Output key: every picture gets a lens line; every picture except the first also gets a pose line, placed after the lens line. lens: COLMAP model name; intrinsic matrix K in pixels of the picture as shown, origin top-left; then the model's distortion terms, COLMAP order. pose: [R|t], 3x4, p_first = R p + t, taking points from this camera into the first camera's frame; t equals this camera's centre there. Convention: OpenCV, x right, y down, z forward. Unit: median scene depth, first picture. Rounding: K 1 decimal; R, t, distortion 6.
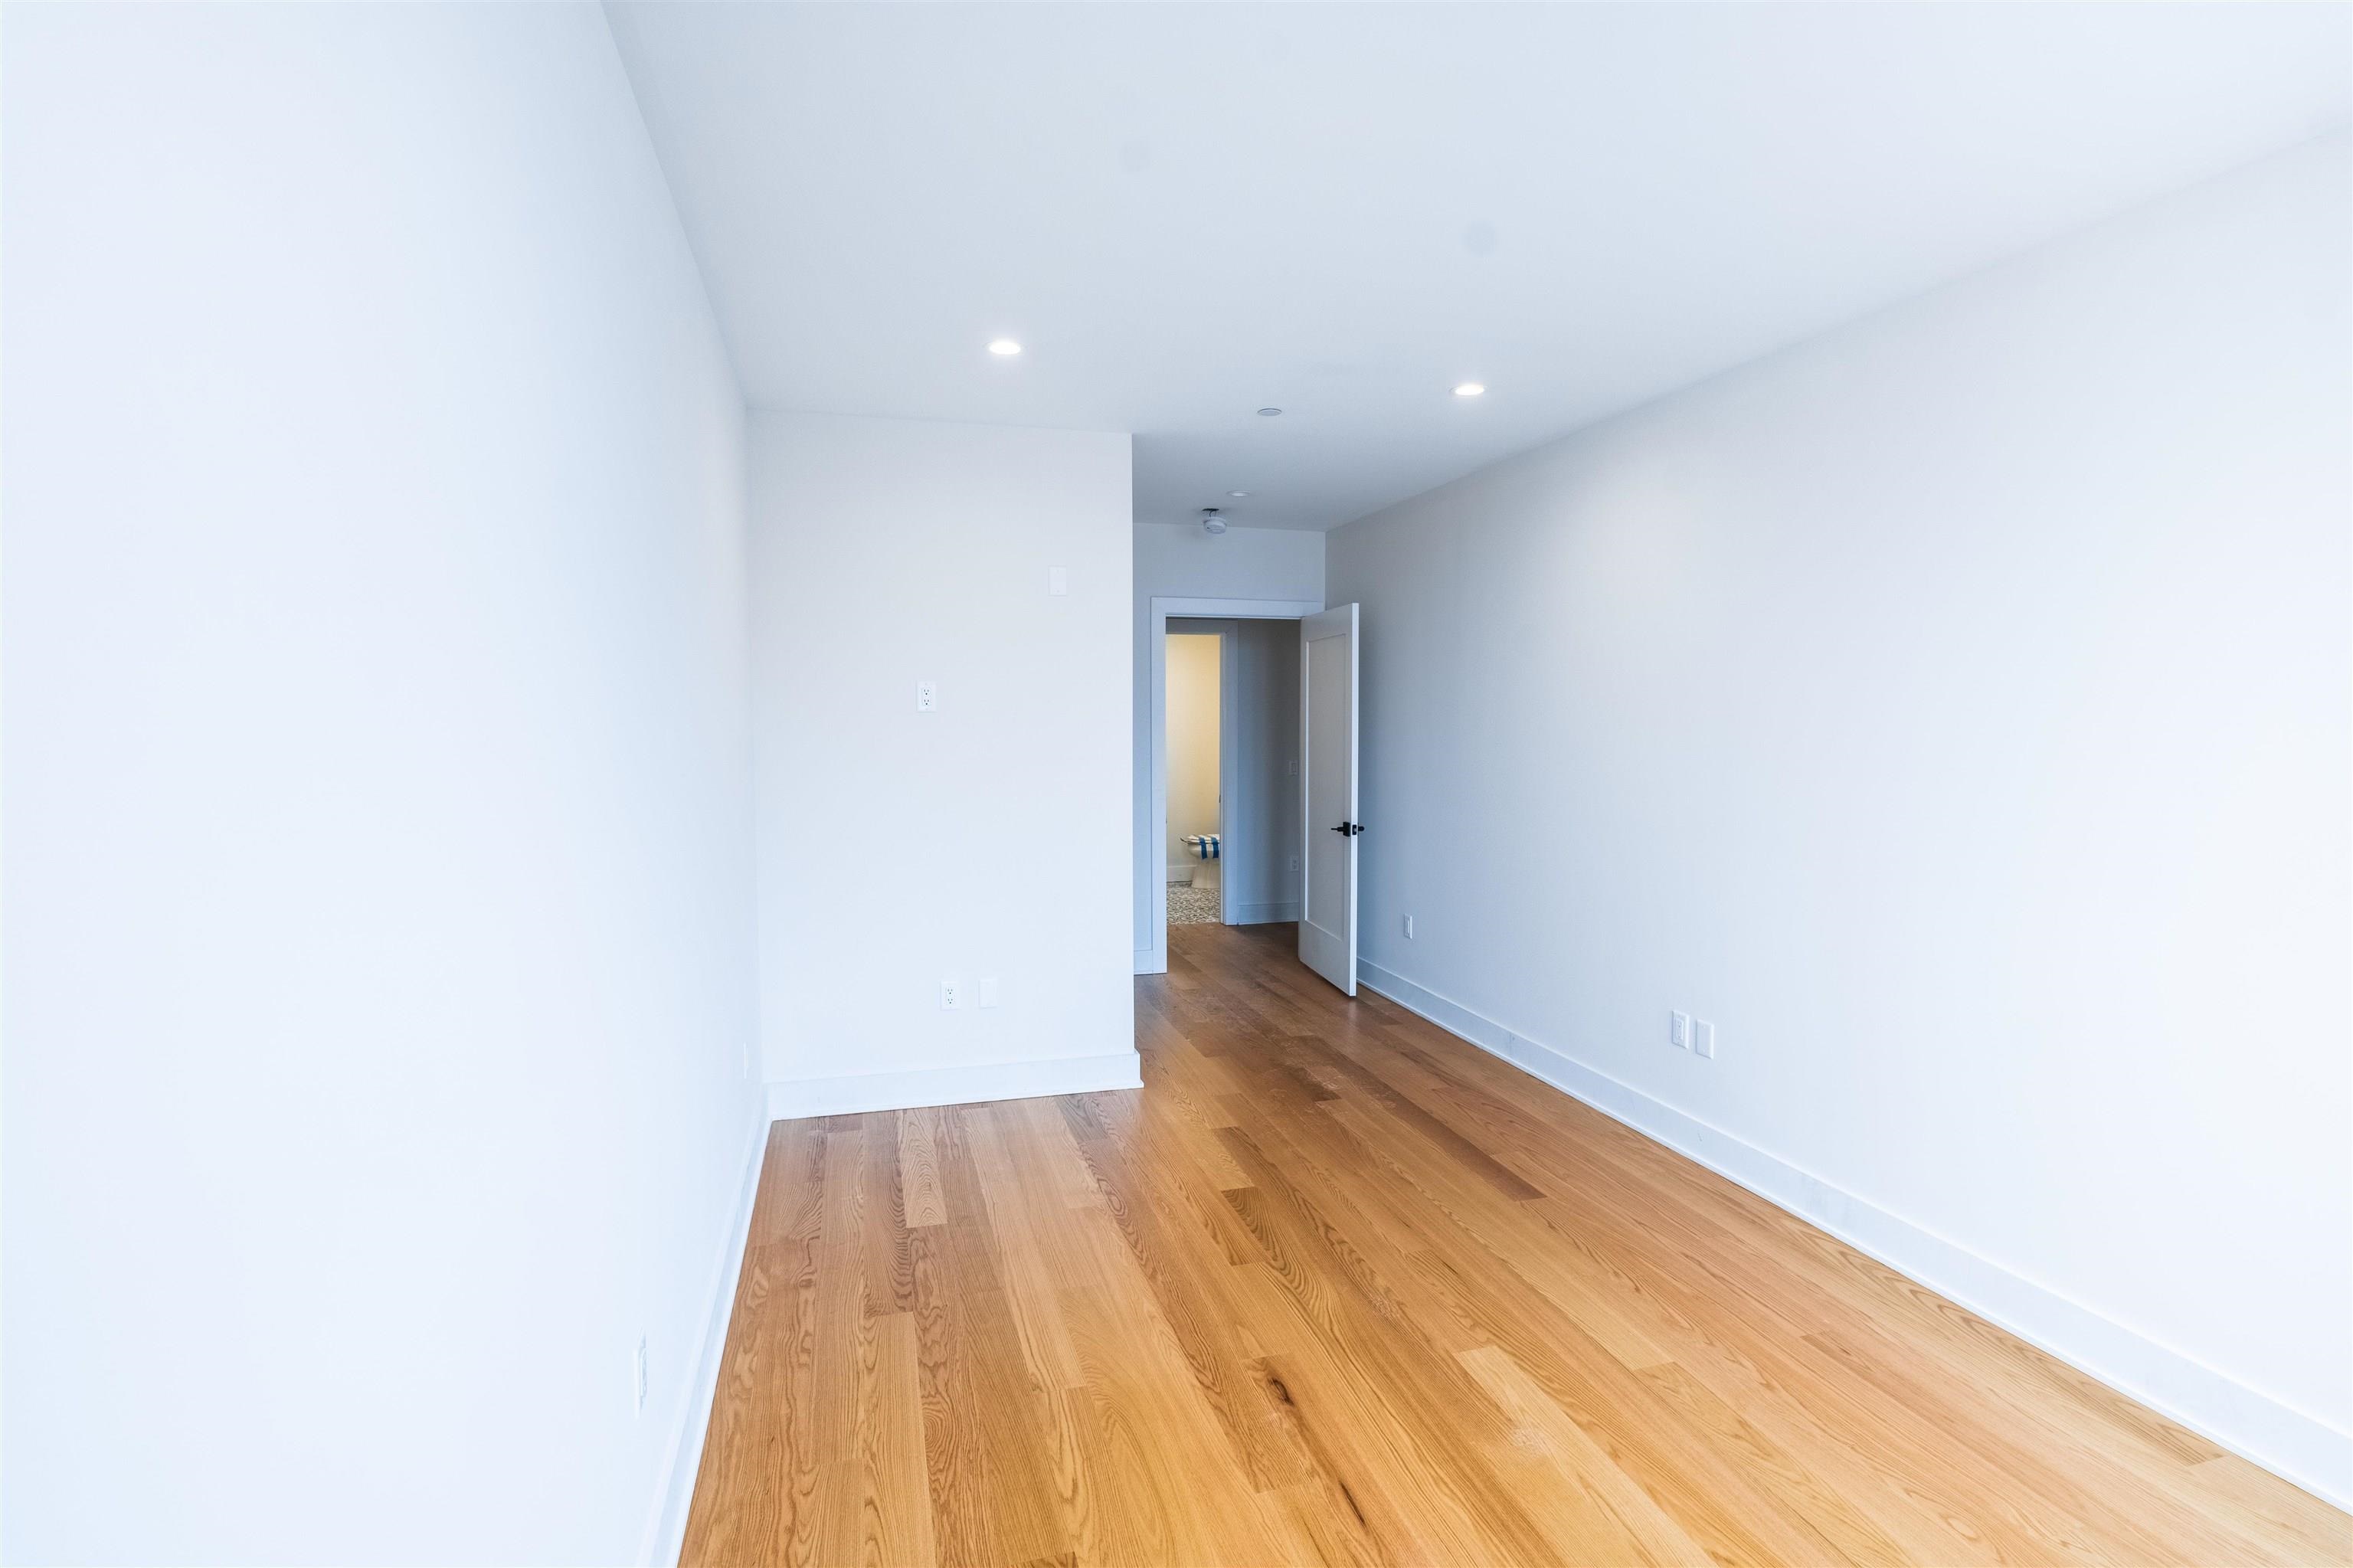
lens RADIAL K [[1153.5, 0, 1160.2], [0, 1153.5, 781.8], [0, 0, 1]] dist [-0.012707, 0.000481]
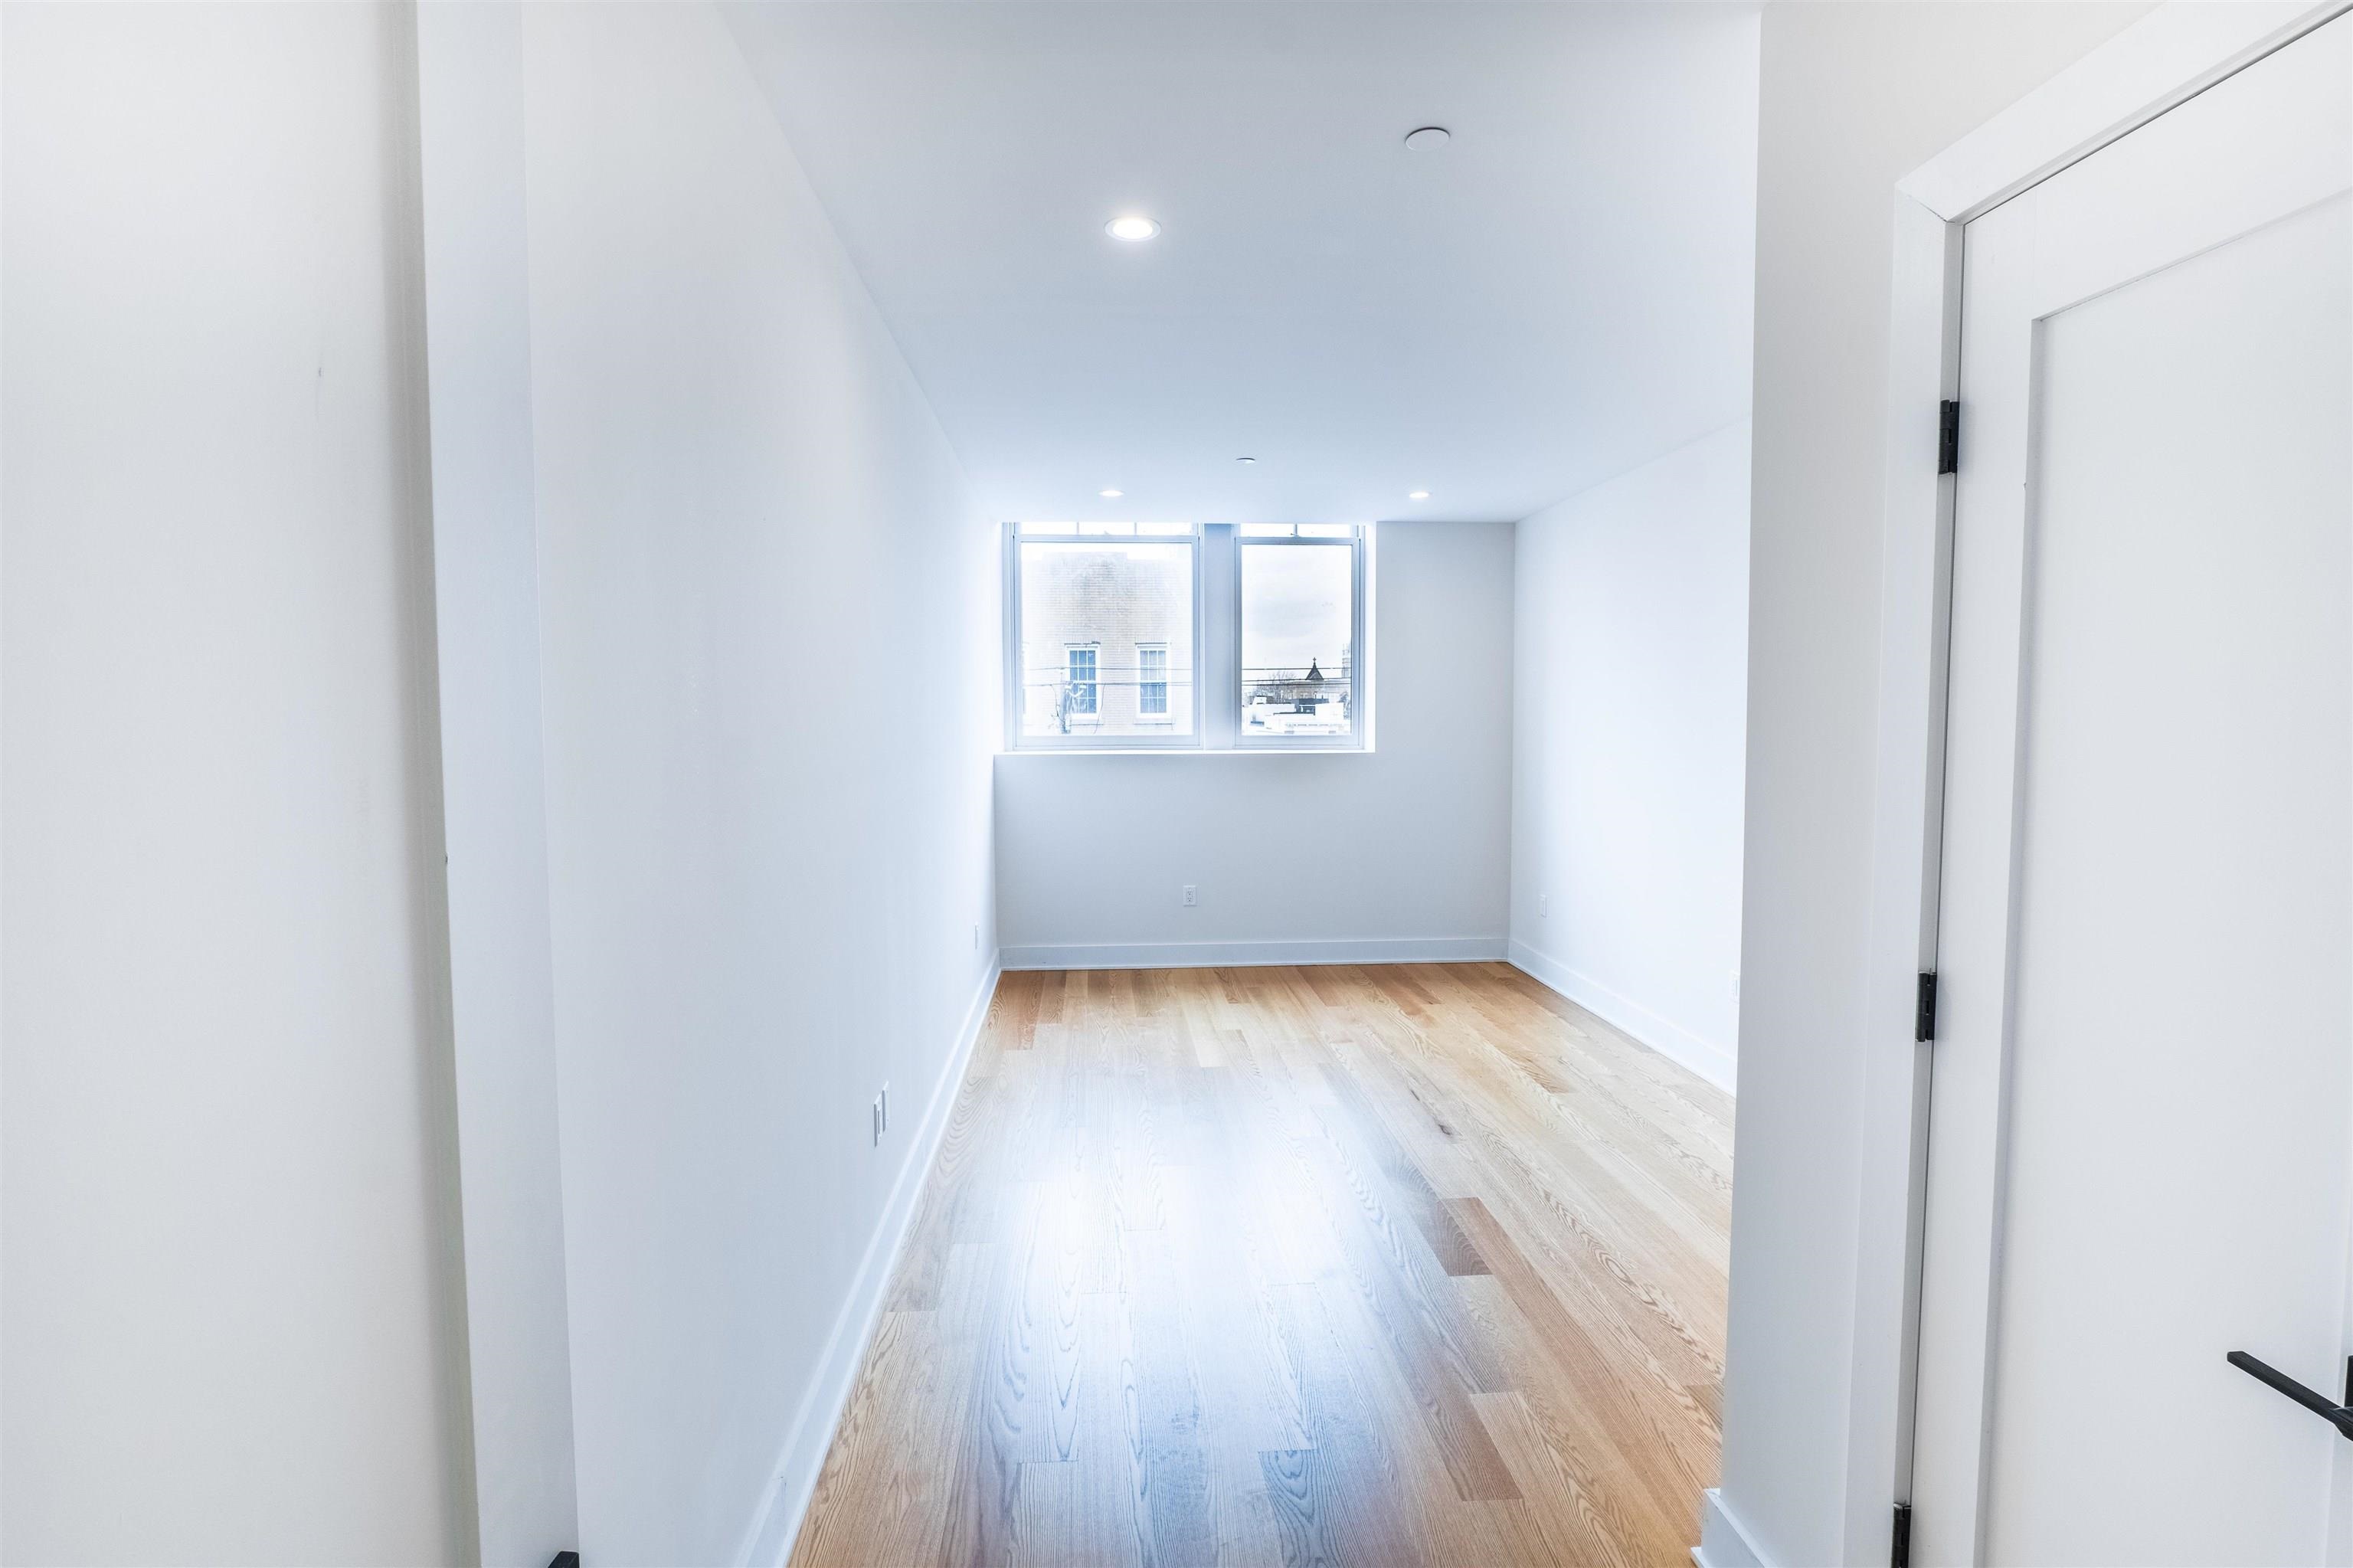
lens RADIAL K [[1153.5, 0, 1160.2], [0, 1153.5, 781.8], [0, 0, 1]] dist [-0.012707, 0.000481]
pose [[-0.980215, -0.006759, 0.197821, 0.143478], [0.016818, 0.992959, 0.117258, -0.121528], [-0.197221, 0.118265, -0.973200, 2.051569]]
